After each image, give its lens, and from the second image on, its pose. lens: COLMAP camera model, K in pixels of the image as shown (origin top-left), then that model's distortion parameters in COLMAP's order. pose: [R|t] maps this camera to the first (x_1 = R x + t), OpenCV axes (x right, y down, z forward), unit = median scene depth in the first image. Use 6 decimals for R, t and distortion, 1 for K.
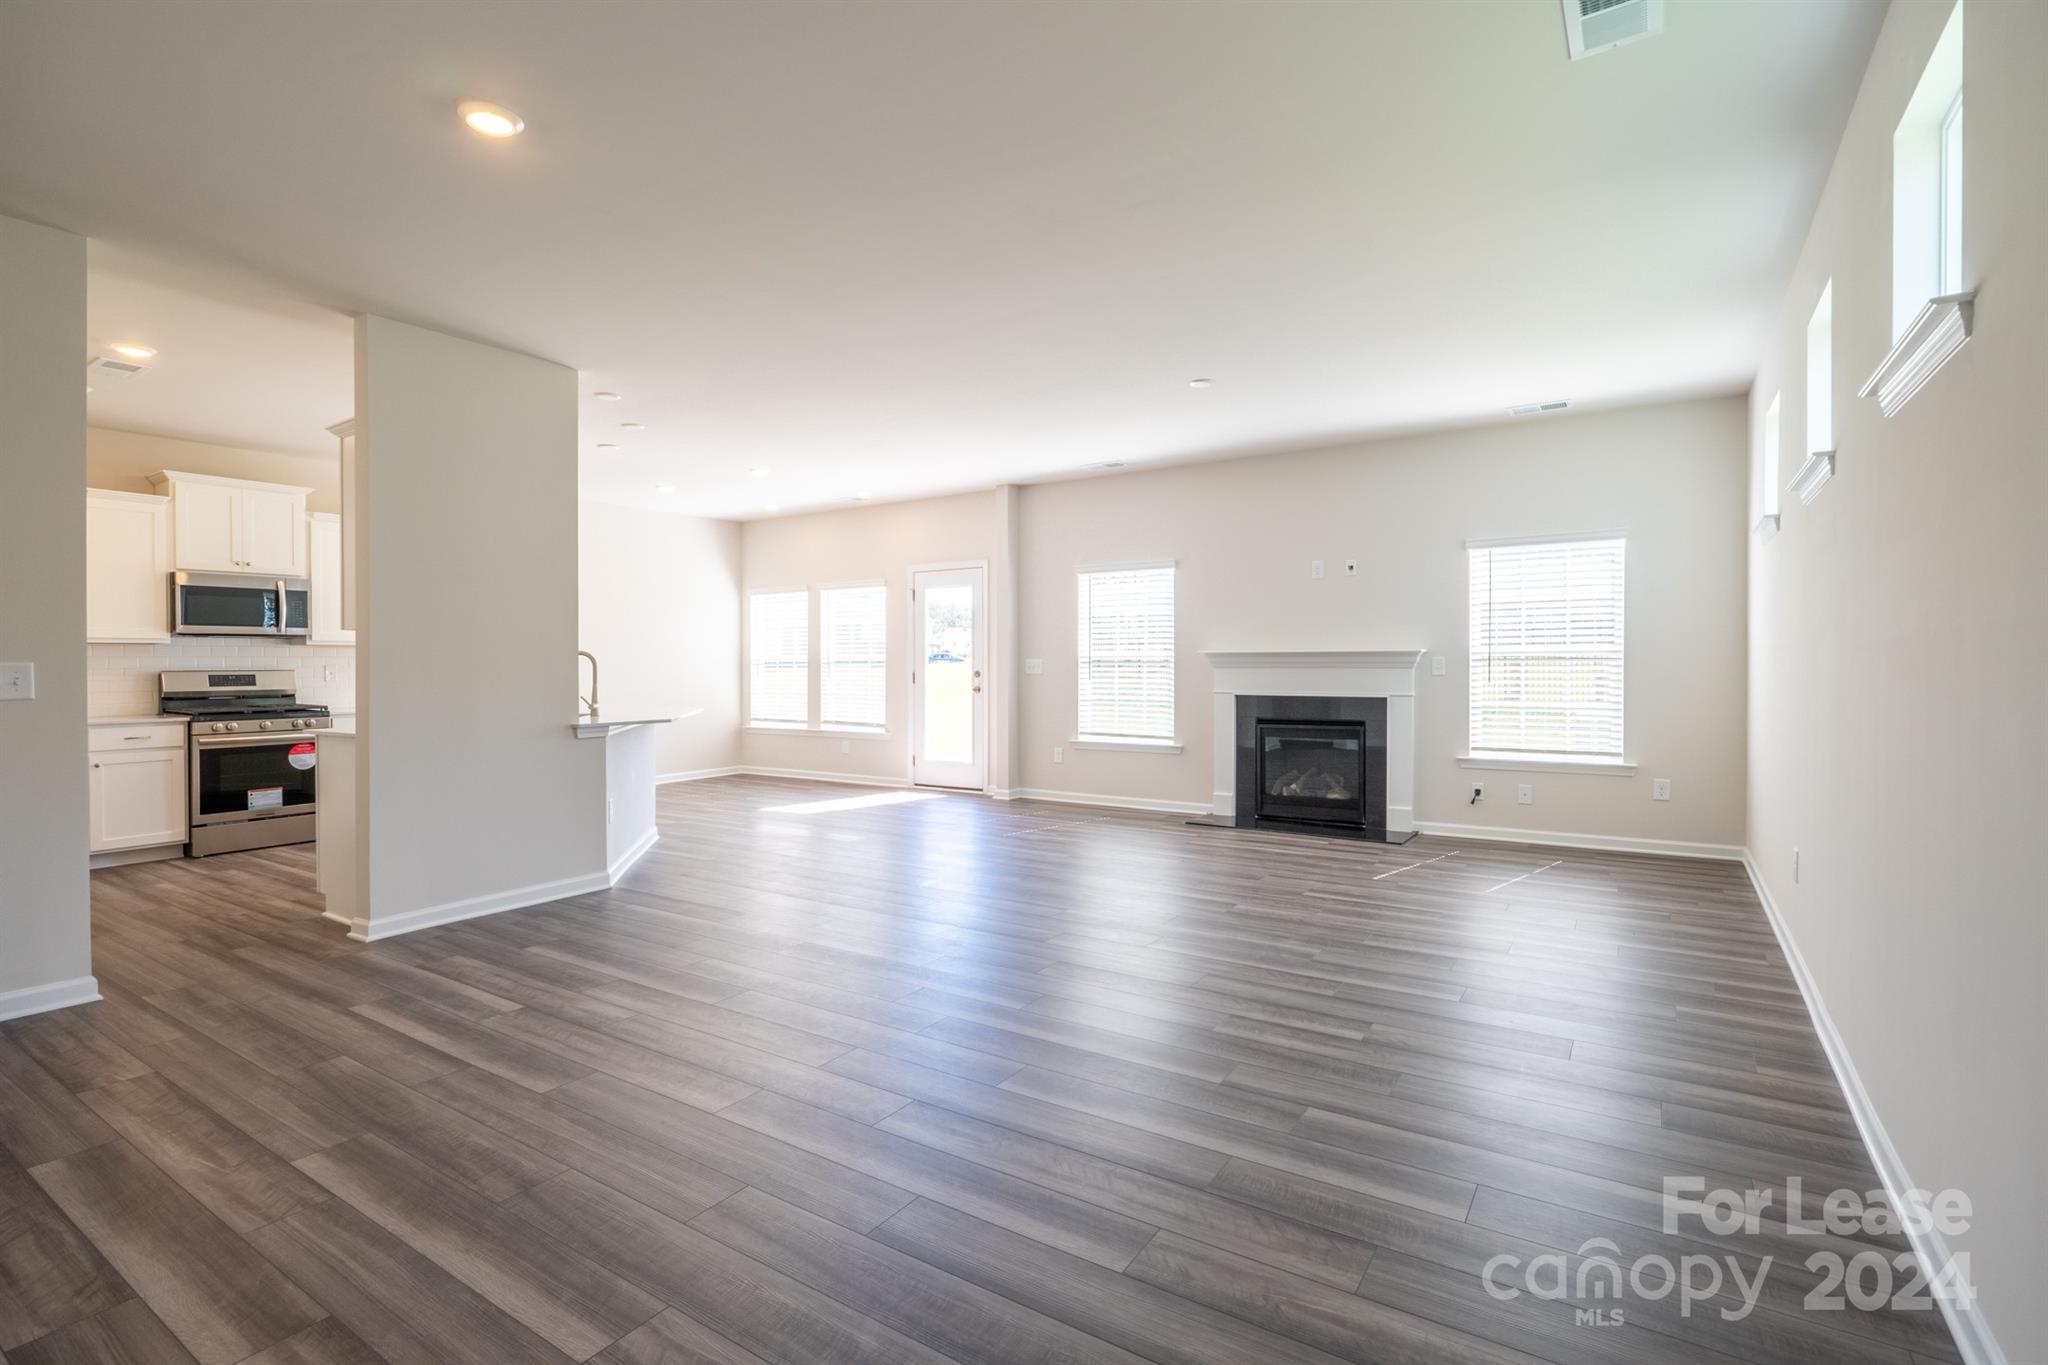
lens RADIAL K [[956.4, 0, 1024.9], [0, 956.4, 670.7], [0, 0, 1]] dist [-0.002656, -0.000670]
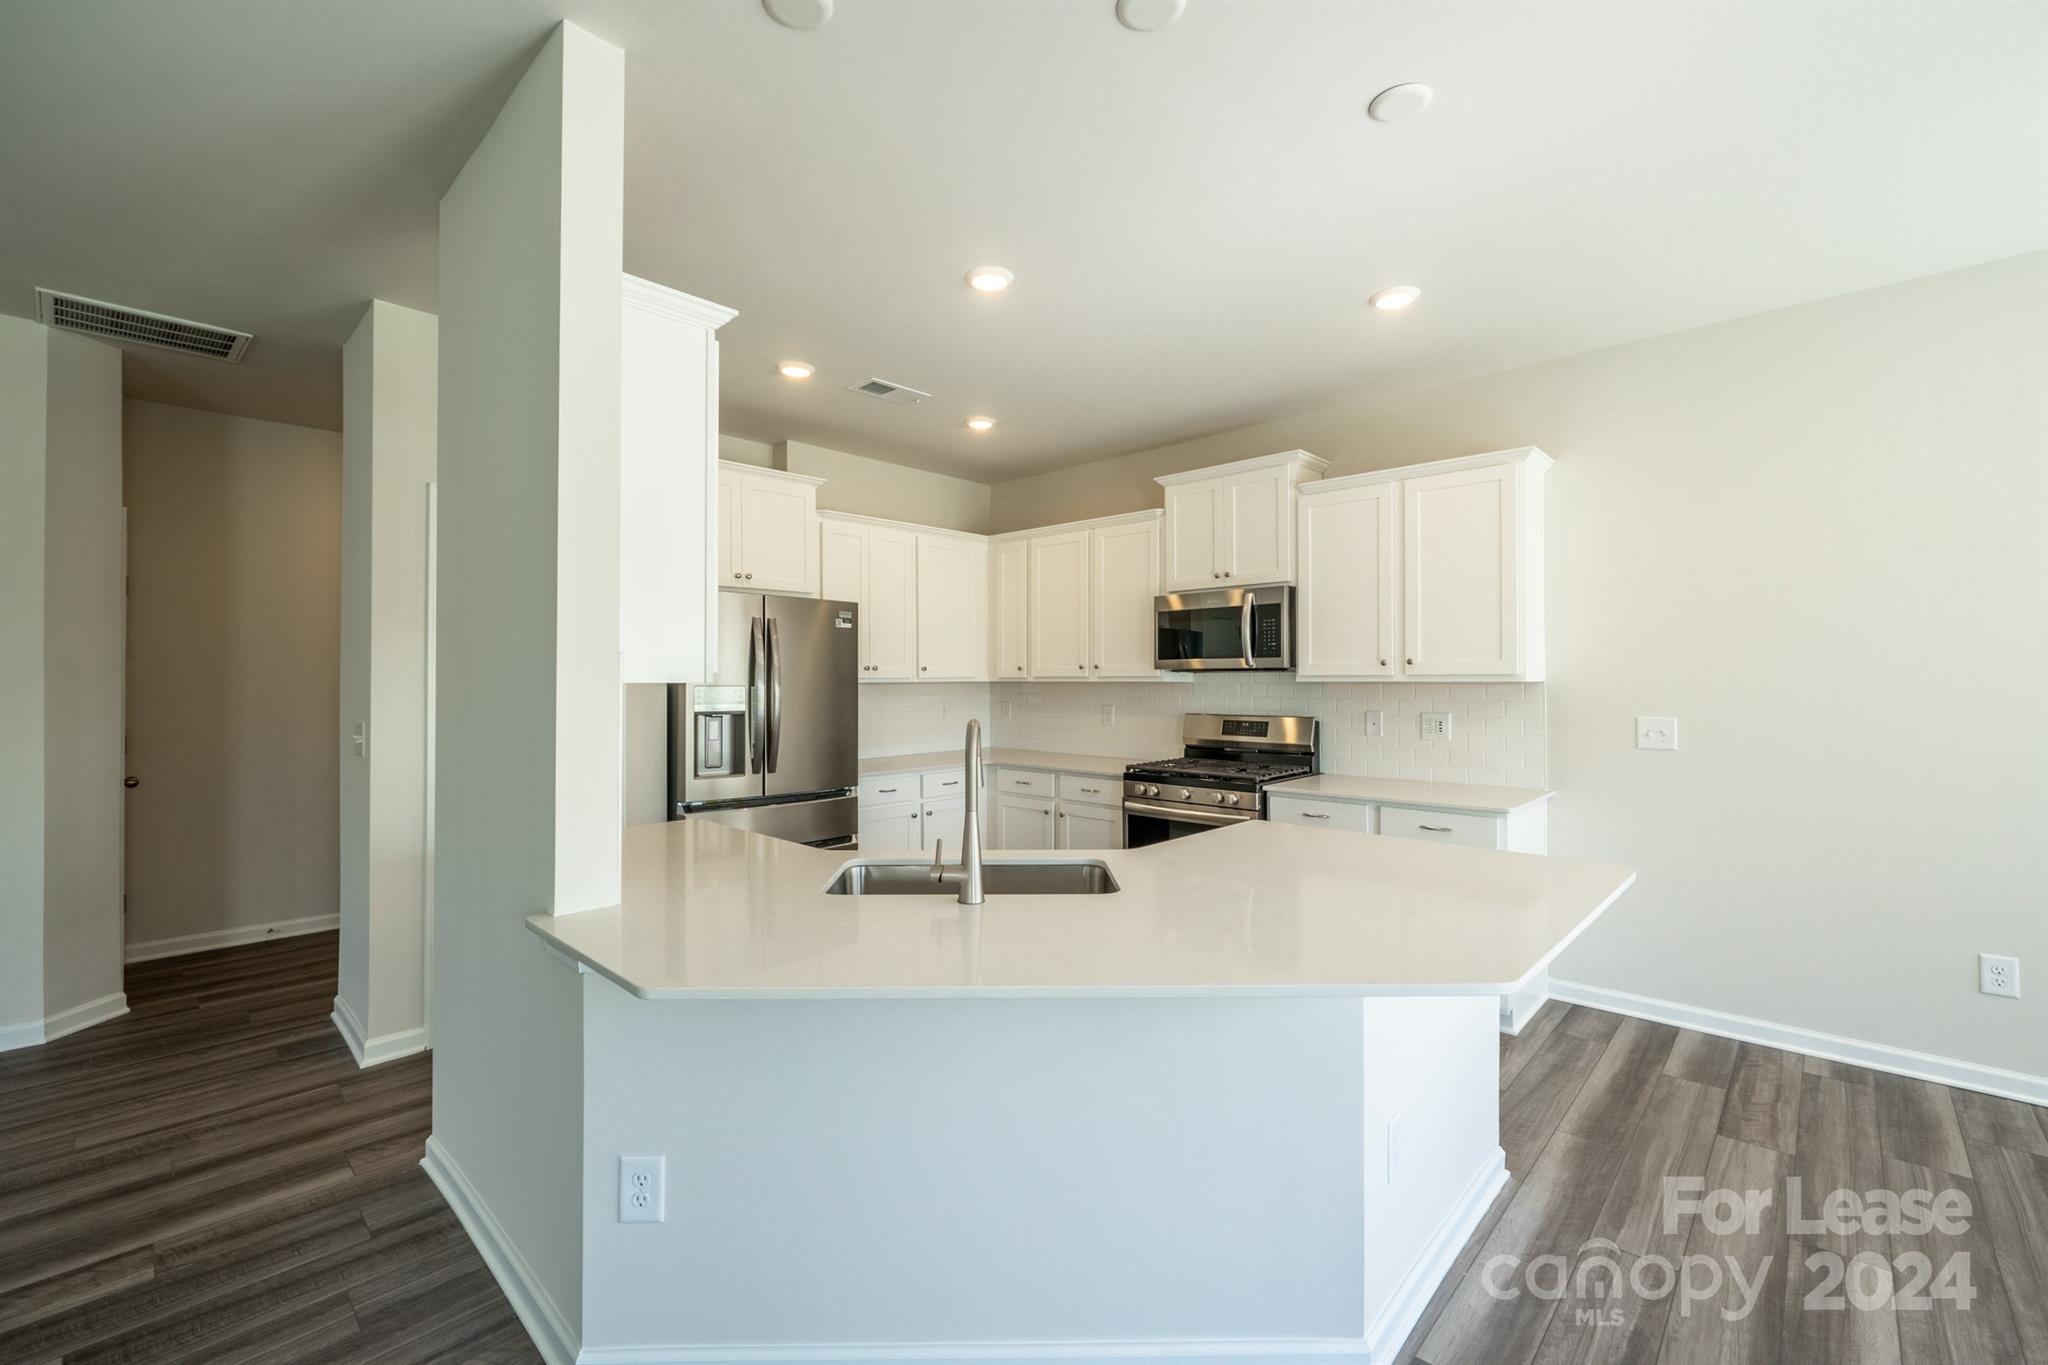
lens RADIAL K [[857.8, 0, 1019.0], [0, 857.8, 667.5], [0, 0, 1]] dist [-0.005620, -0.000319]
pose [[-0.184391, -0.007496, -0.982824, -0.117692], [-0.003221, 0.999970, -0.007023, -0.033680], [0.982848, 0.001871, -0.184409, 0.956710]]
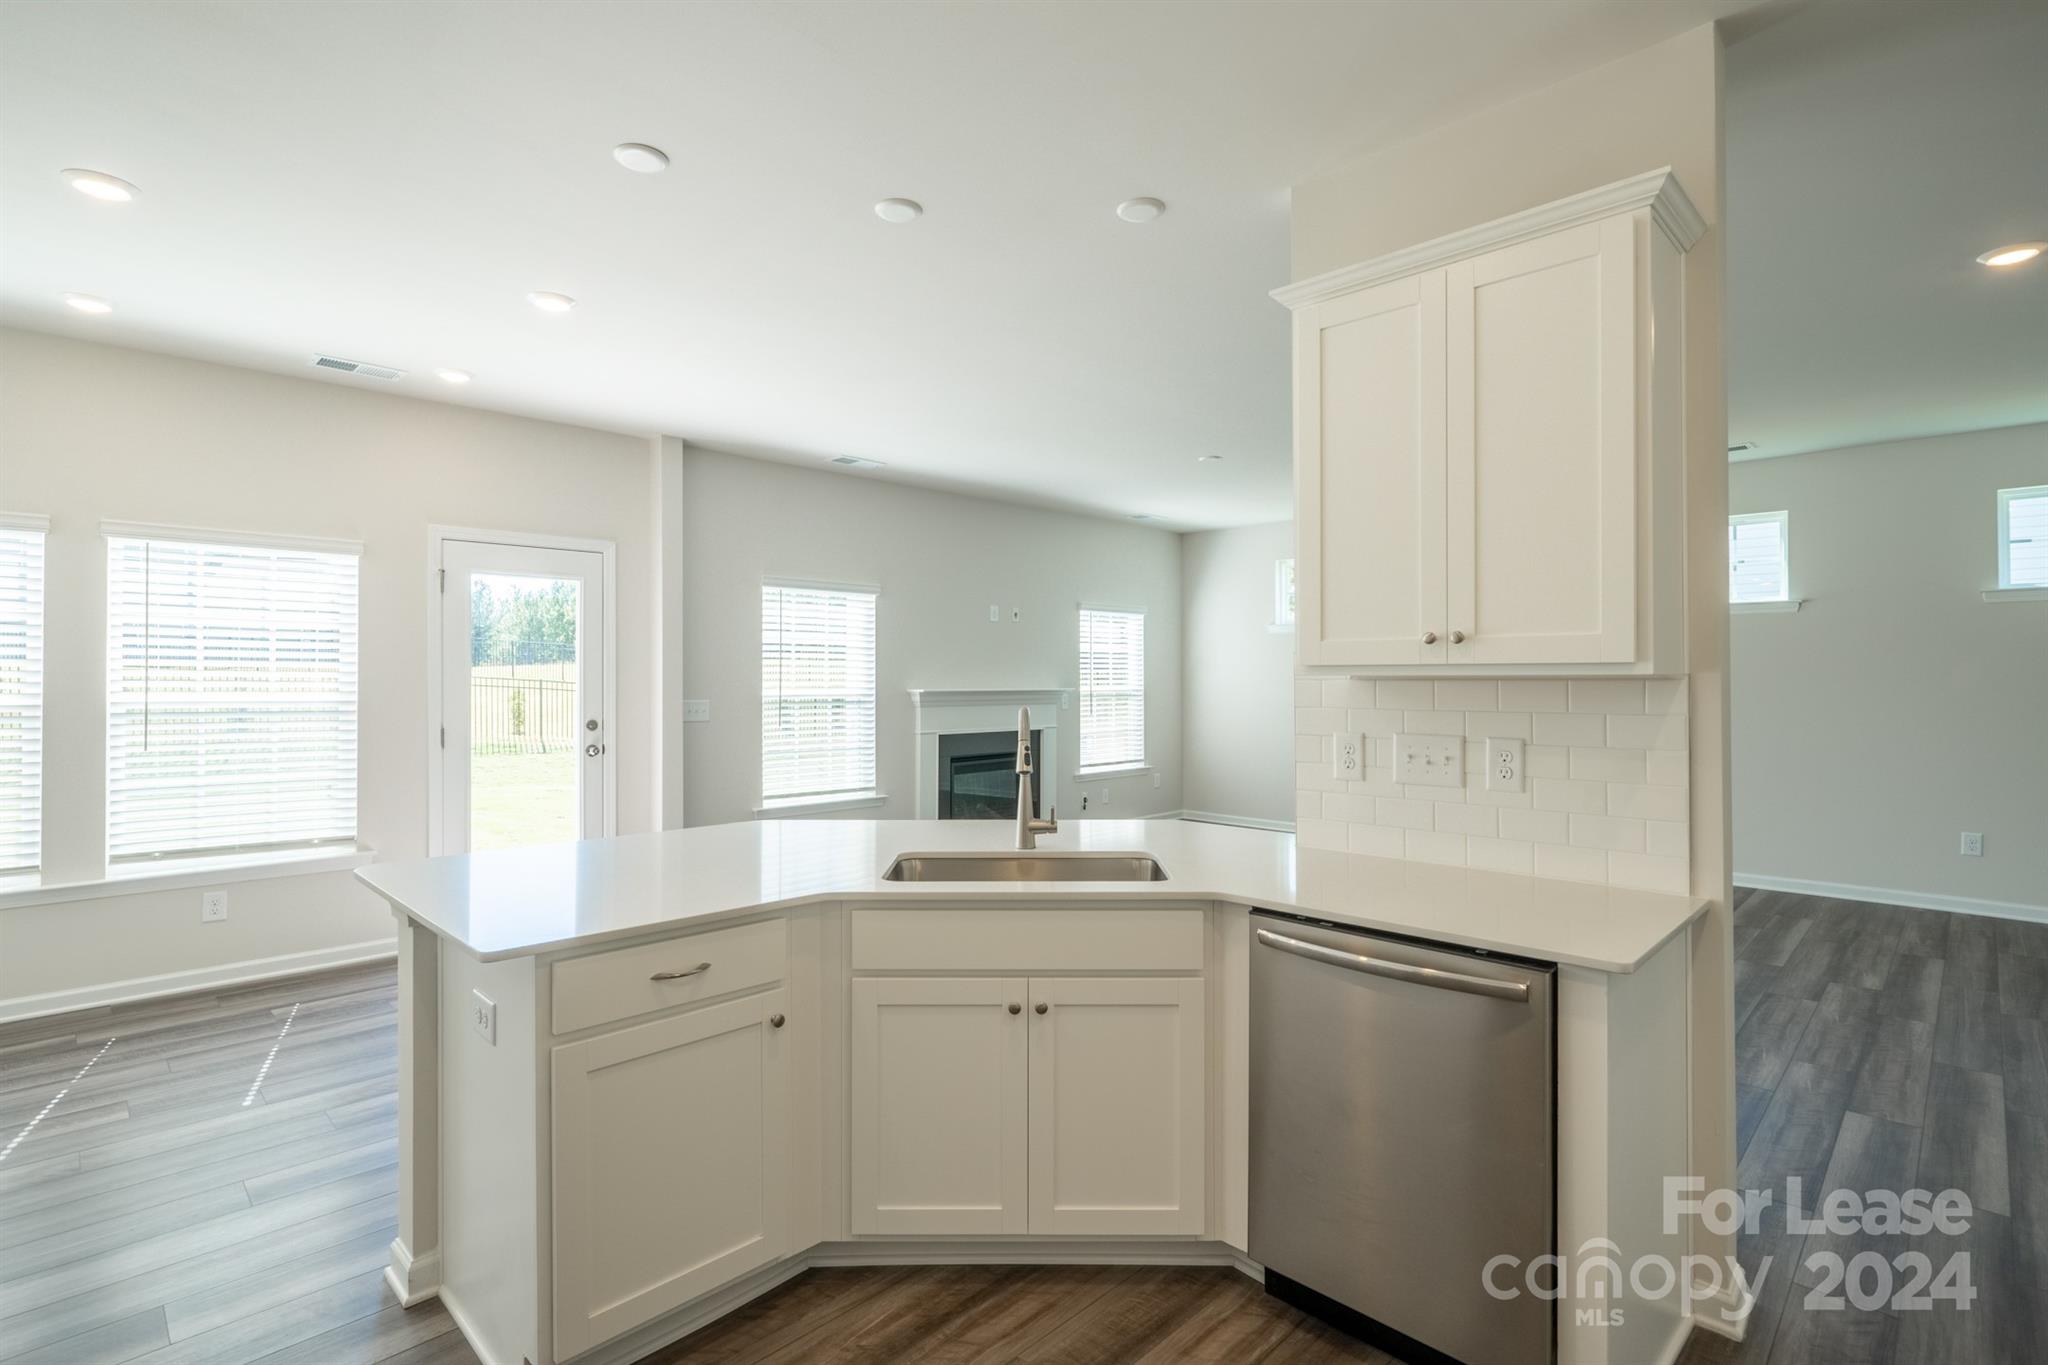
lens RADIAL K [[971.2, 0, 1014.8], [0, 971.2, 689.9], [0, 0, 1]] dist [-0.003779, 0.000190]
pose [[0.202317, -0.005909, 0.979302, -0.801487], [0.006881, 0.999966, 0.004612, -0.026830], [-0.979296, 0.005805, 0.202351, 0.807268]]
